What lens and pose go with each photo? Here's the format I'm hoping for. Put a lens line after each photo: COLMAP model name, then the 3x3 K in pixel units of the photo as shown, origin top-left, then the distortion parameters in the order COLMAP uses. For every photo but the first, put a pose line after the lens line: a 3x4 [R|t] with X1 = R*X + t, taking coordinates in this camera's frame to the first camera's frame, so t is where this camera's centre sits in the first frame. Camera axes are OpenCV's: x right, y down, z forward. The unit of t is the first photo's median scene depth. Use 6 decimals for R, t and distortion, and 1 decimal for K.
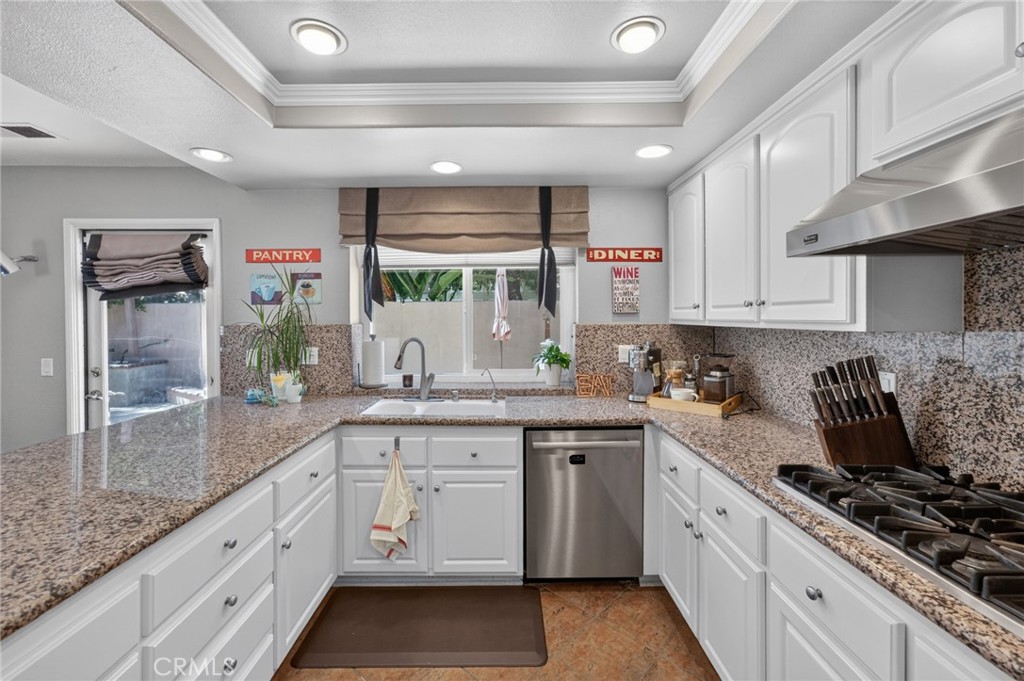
lens RADIAL K [[427.8, 0, 513.6], [0, 427.8, 319.7], [0, 0, 1]] dist [-0.004295, -0.000321]
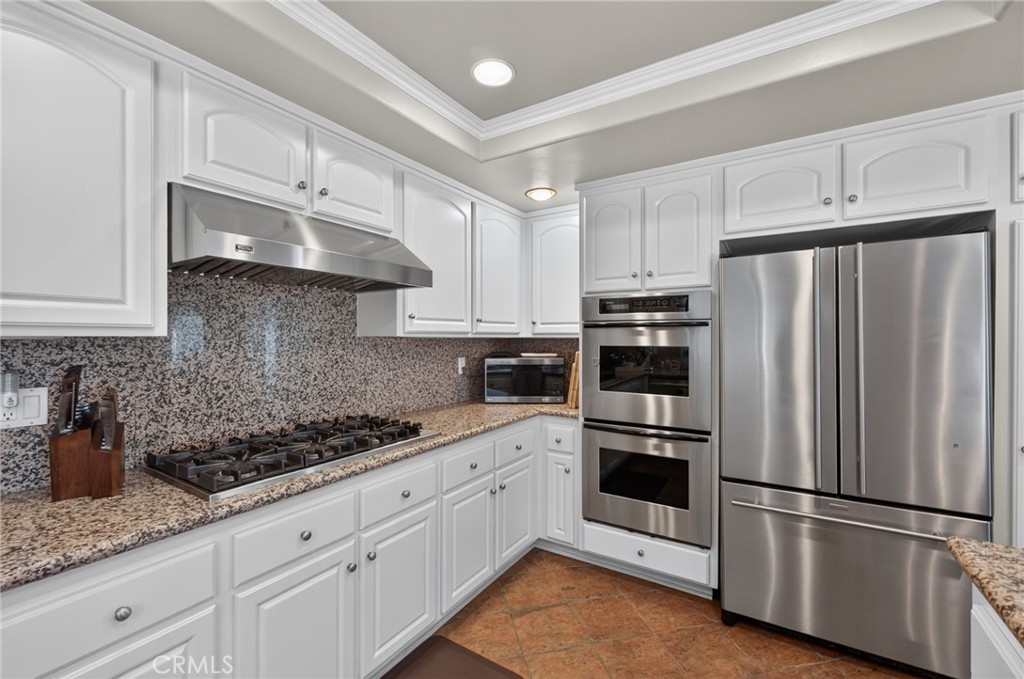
lens RADIAL K [[427.8, 0, 510.1], [0, 427.8, 337.9], [0, 0, 1]] dist [-0.004295, -0.000321]
pose [[-0.846687, 0.001092, 0.532091, -0.431541], [0.004083, 0.999982, 0.004445, 0.032550], [-0.532076, 0.005936, -0.846676, 1.493170]]
